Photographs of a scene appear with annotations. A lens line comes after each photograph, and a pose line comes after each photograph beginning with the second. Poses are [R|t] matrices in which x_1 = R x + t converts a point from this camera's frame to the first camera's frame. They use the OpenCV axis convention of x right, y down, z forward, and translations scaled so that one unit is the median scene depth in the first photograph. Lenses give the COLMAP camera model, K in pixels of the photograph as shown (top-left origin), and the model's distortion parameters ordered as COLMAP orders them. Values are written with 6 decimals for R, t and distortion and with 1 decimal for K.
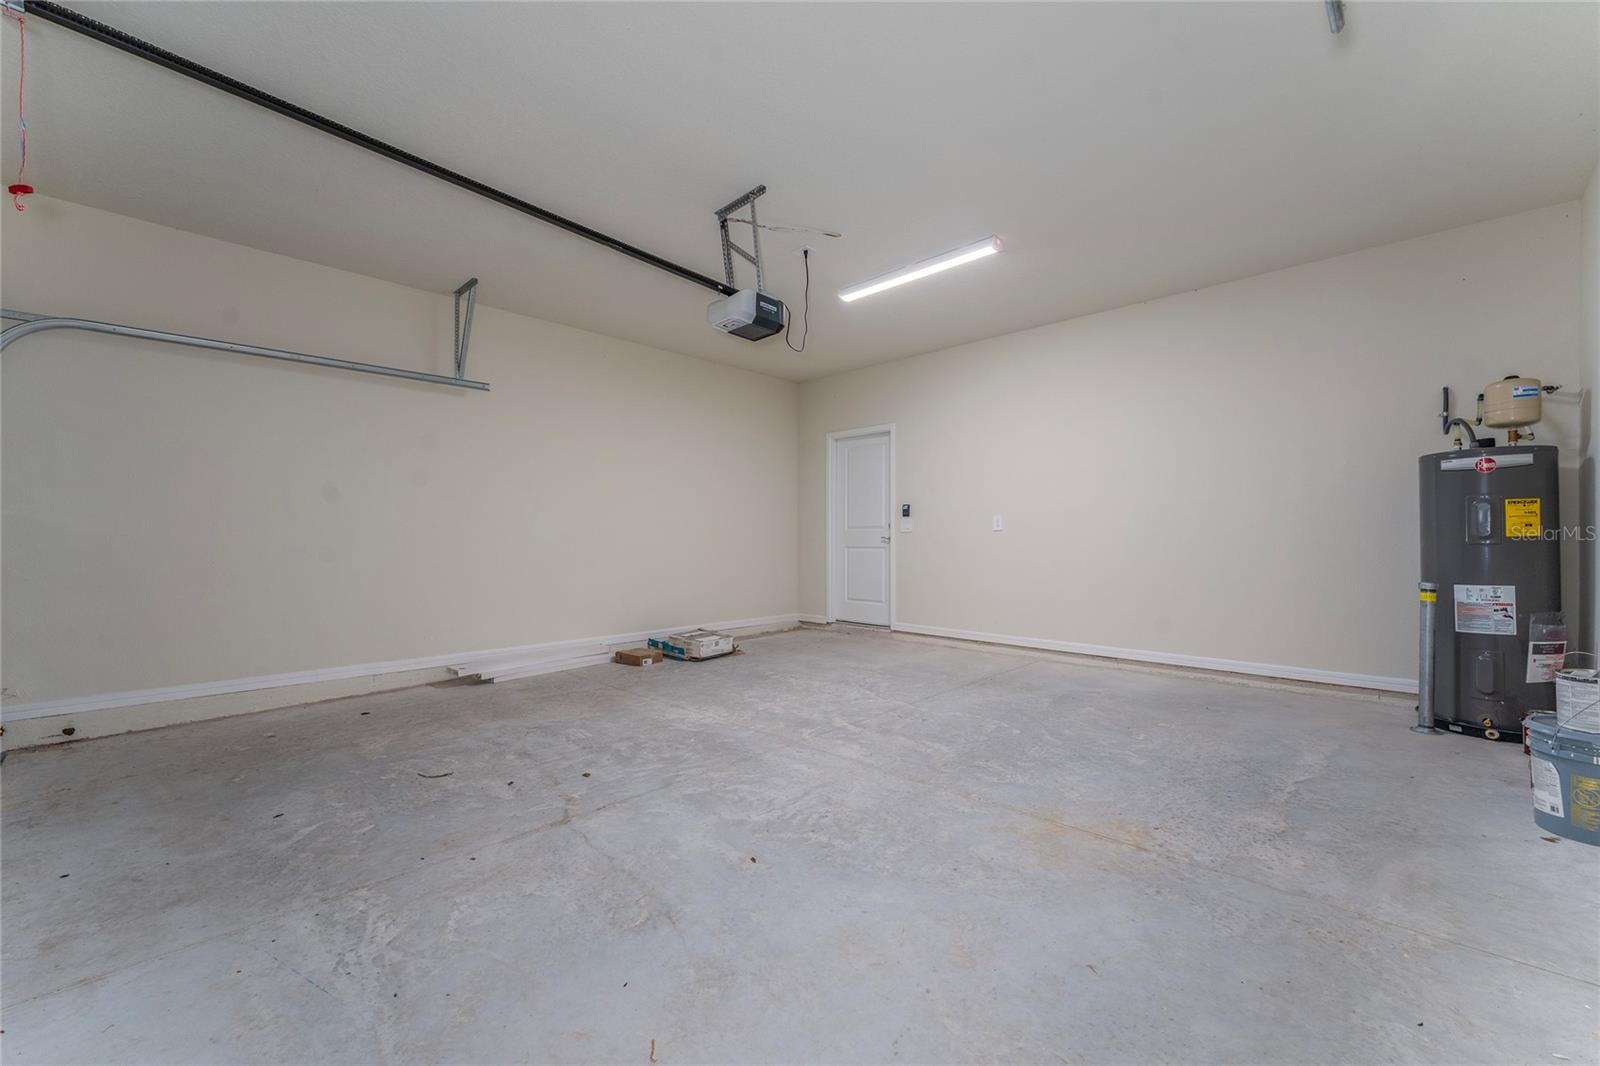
lens RADIAL K [[645.6, 0, 800.0], [0, 645.6, 533.0], [0, 0, 1]] dist [-0.025335, 0.023828]
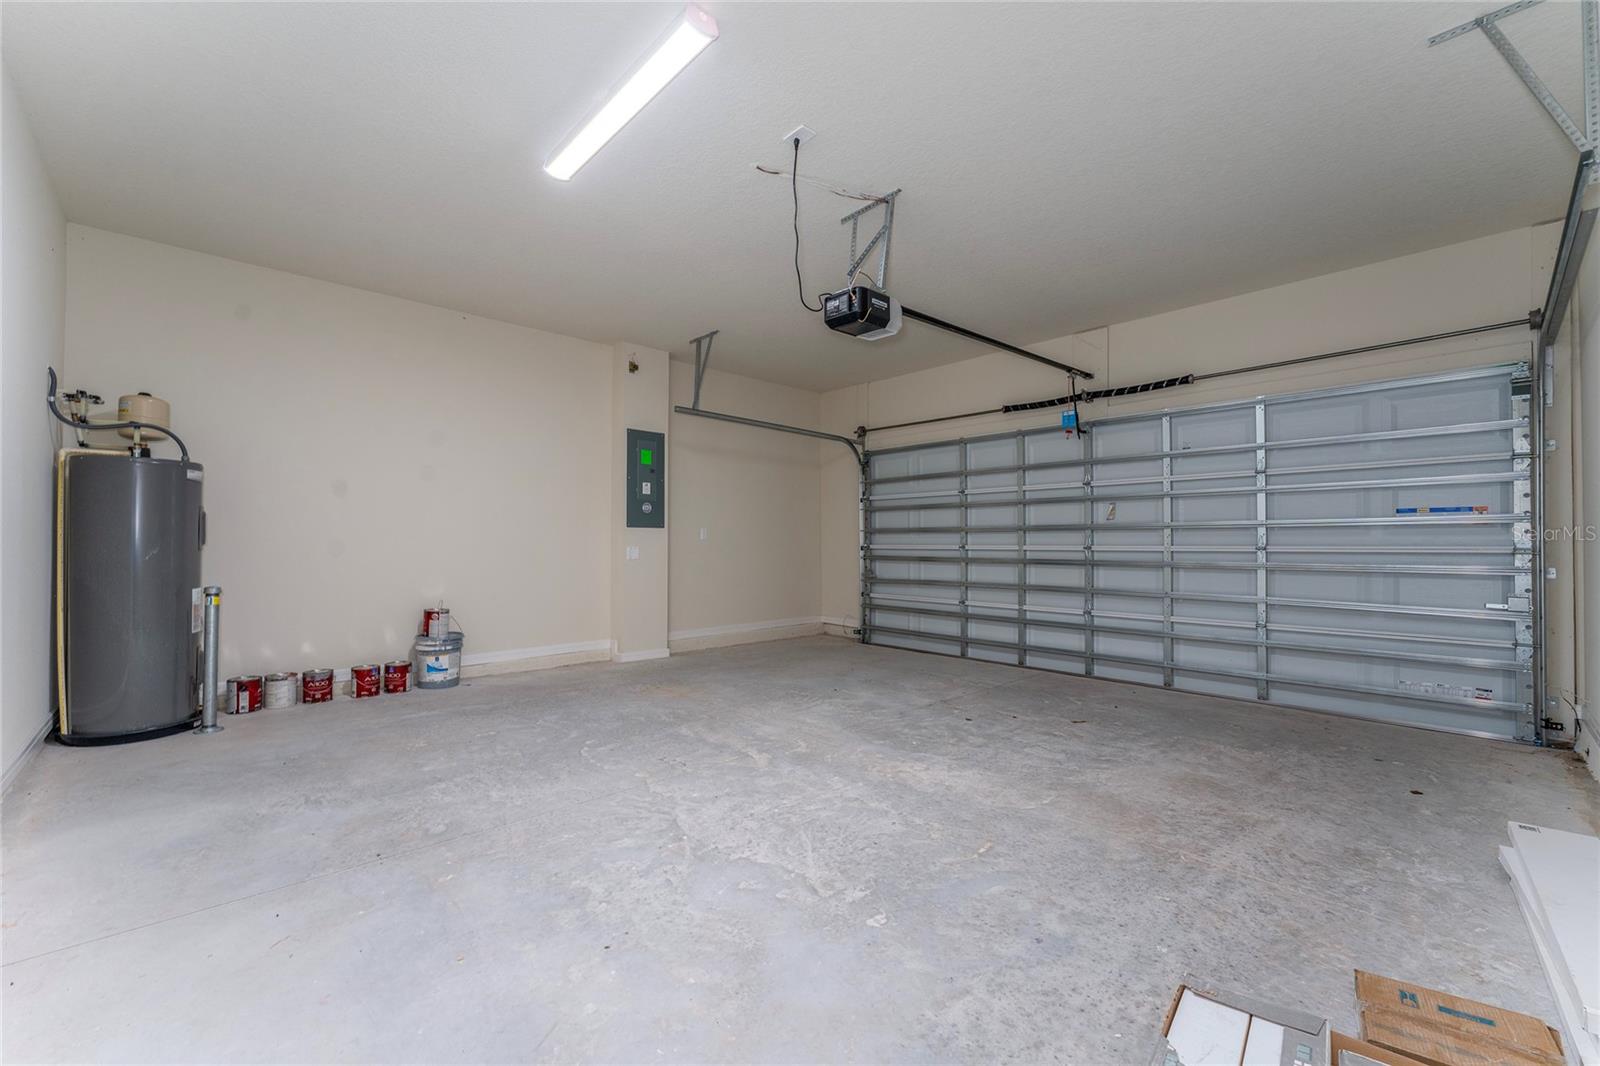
lens RADIAL K [[645.6, 0, 800.0], [0, 645.6, 533.0], [0, 0, 1]] dist [-0.025335, 0.023828]
pose [[-0.999014, 0.000636, 0.044399, -0.030997], [-0.000585, 0.999622, -0.027472, 0.015994], [-0.044400, -0.027471, -0.998636, 2.042276]]
